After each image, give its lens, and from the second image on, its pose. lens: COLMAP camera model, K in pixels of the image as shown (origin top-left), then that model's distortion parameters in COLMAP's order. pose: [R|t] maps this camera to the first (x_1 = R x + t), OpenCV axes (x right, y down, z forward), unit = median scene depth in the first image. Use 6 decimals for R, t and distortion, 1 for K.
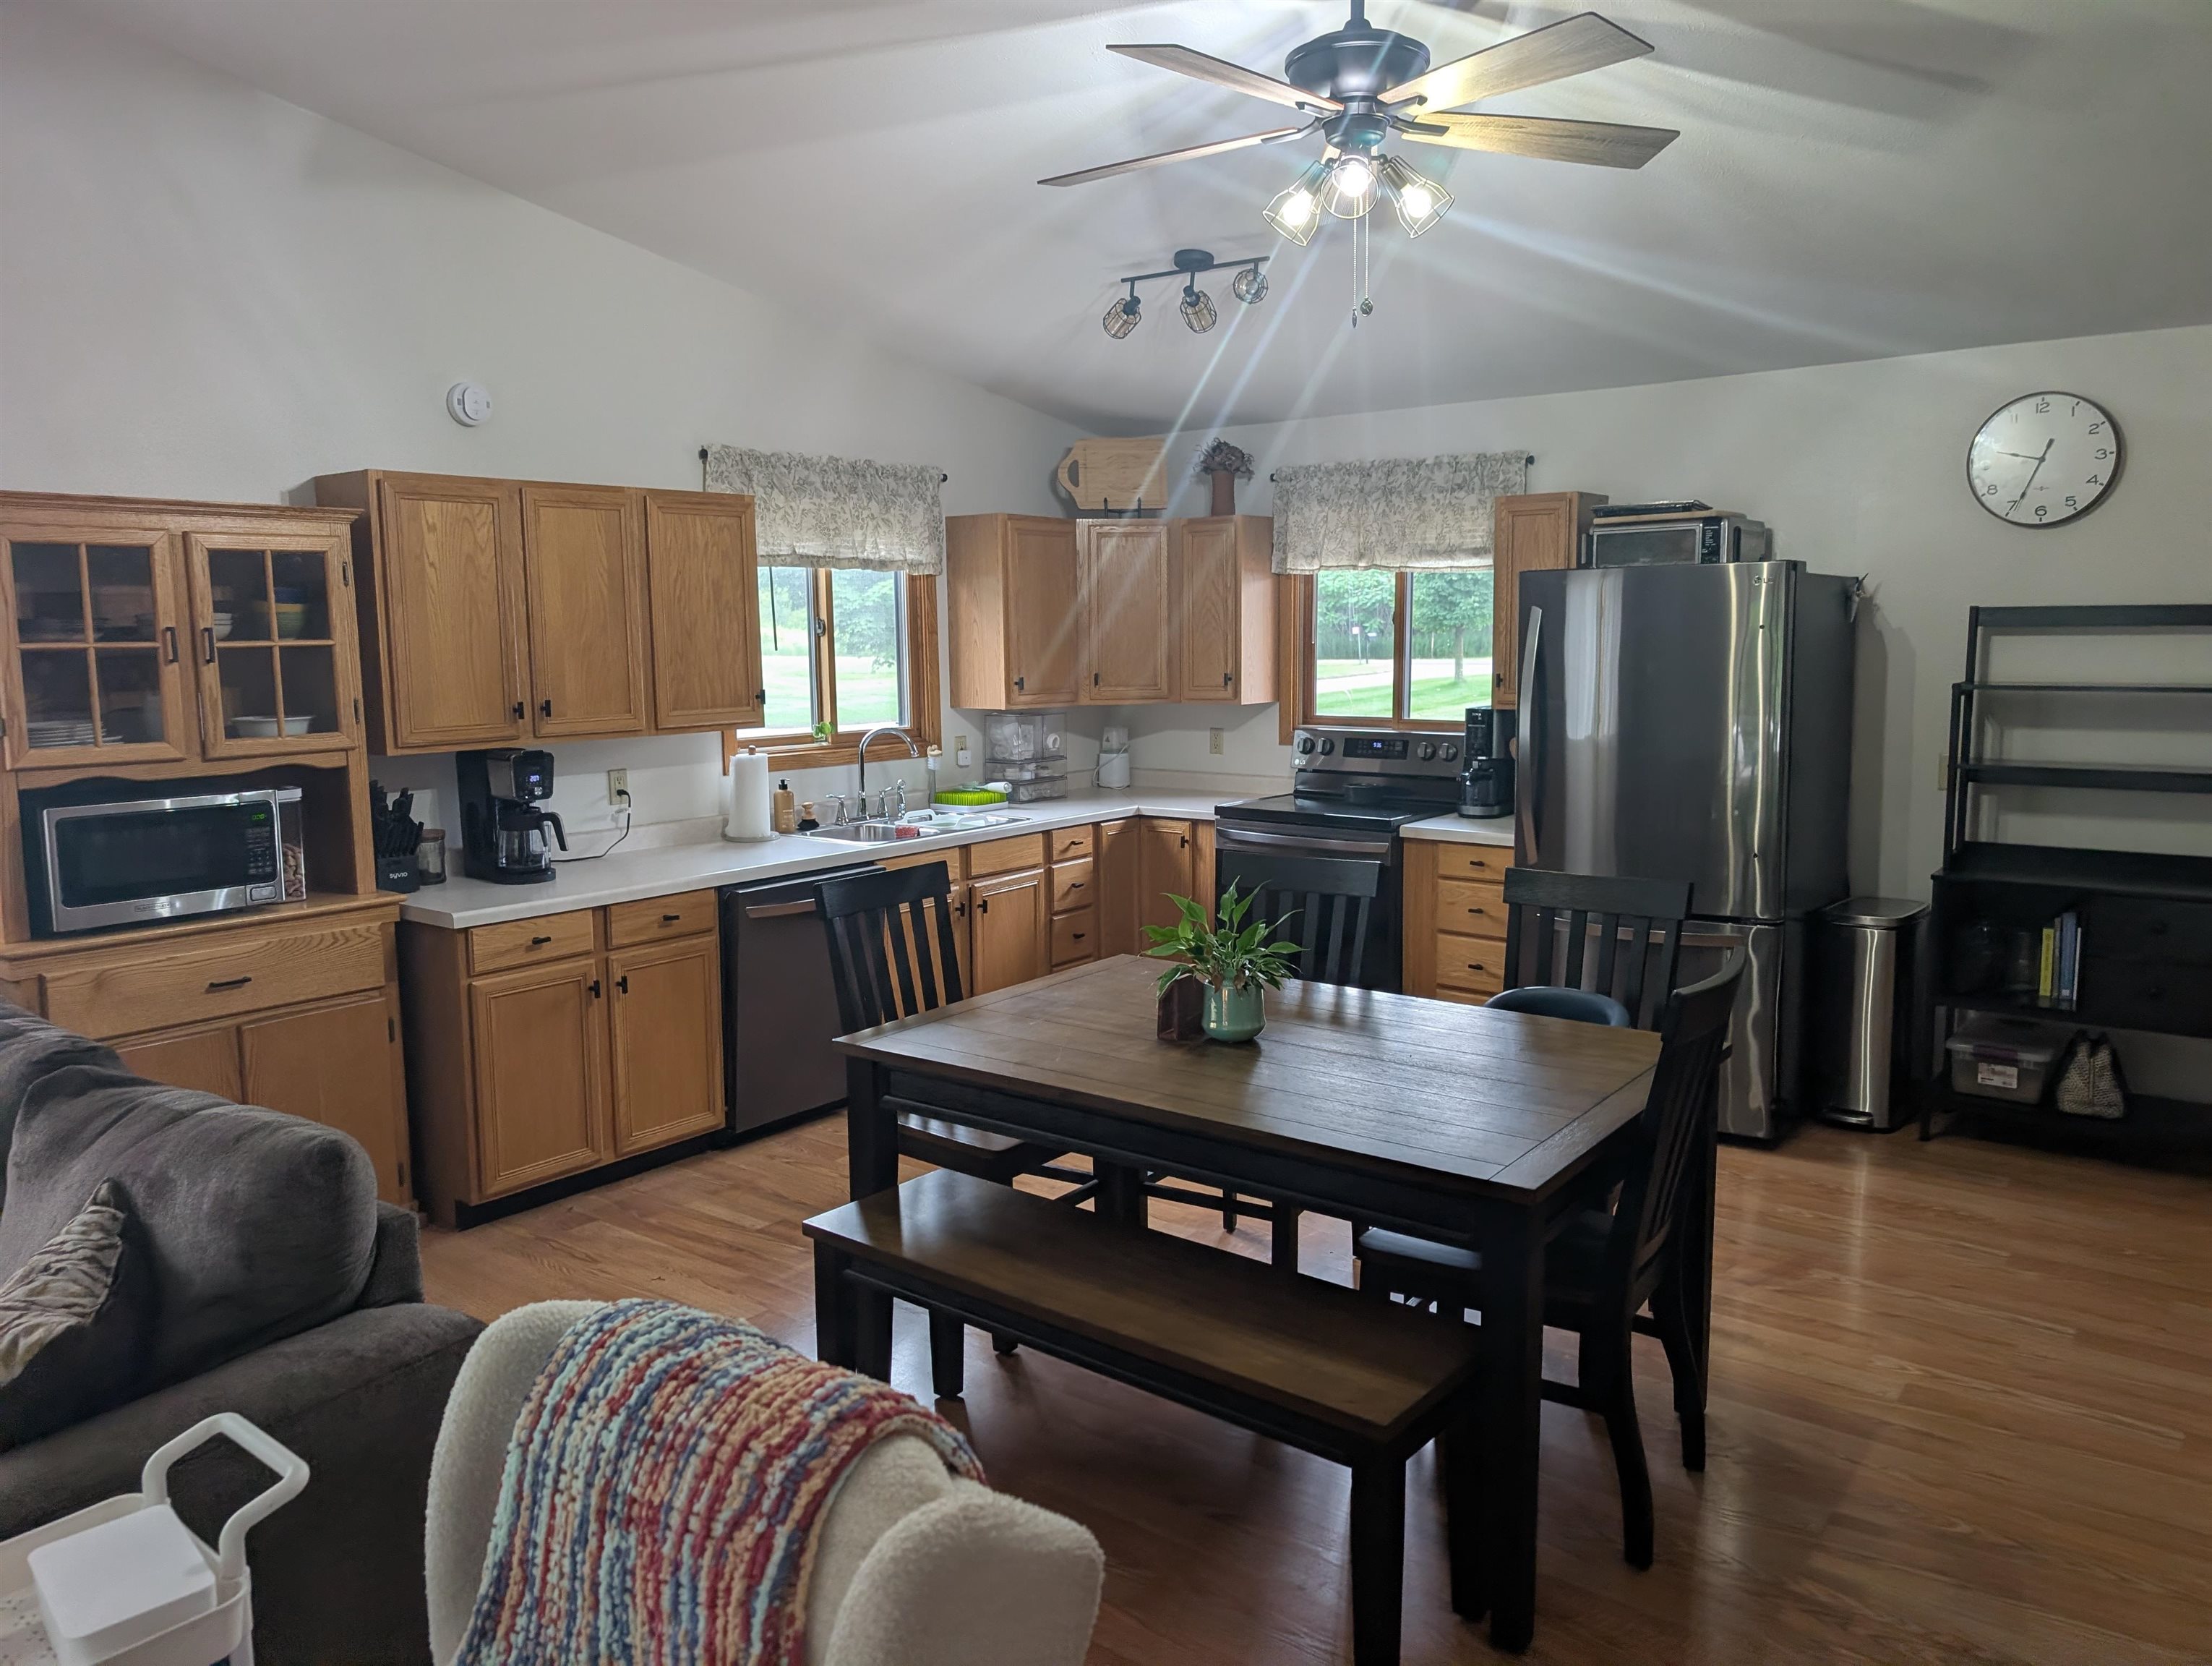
lens RADIAL K [[1580.7, 0, 1110.1], [0, 1580.7, 824.9], [0, 0, 1]] dist [0.012111, -0.003445]
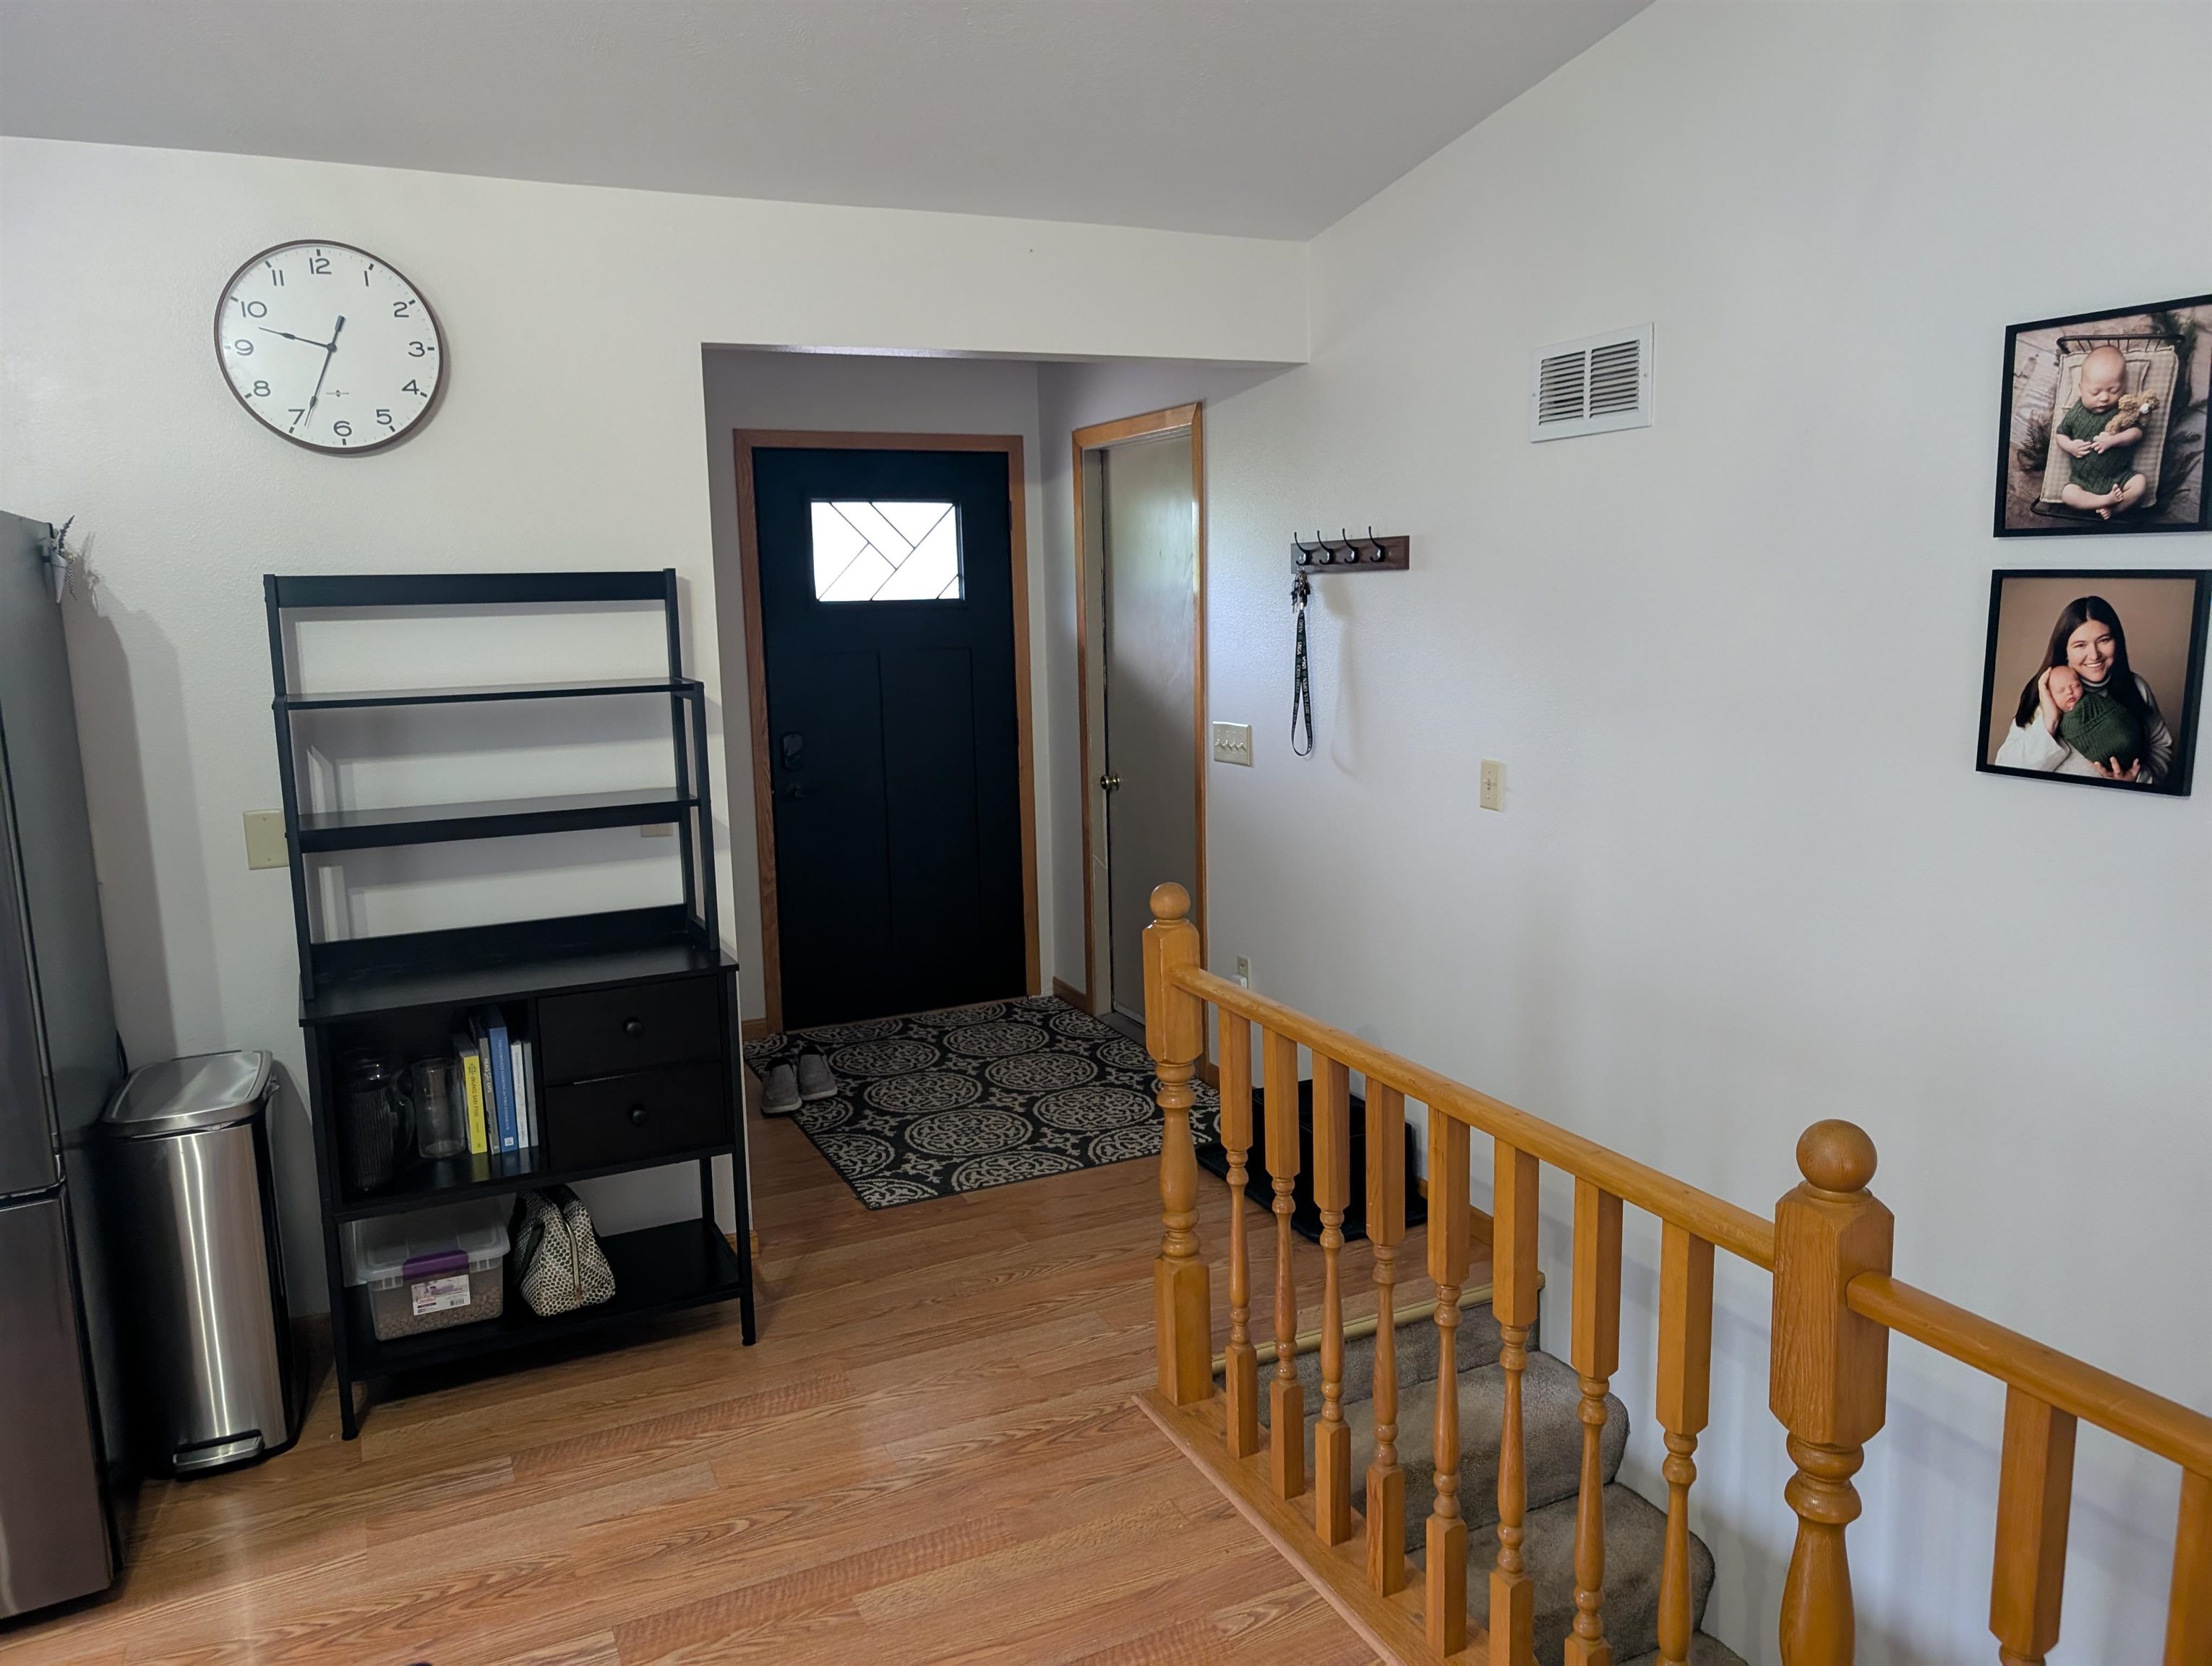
lens RADIAL K [[1580.7, 0, 1107.8], [0, 1580.7, 816.9], [0, 0, 1]] dist [0.012111, -0.003445]
pose [[0.437848, -0.131541, 0.889374, 0.102651], [0.132977, 0.987833, 0.080638, -0.042084], [-0.889160, 0.082960, 0.450013, 0.363357]]
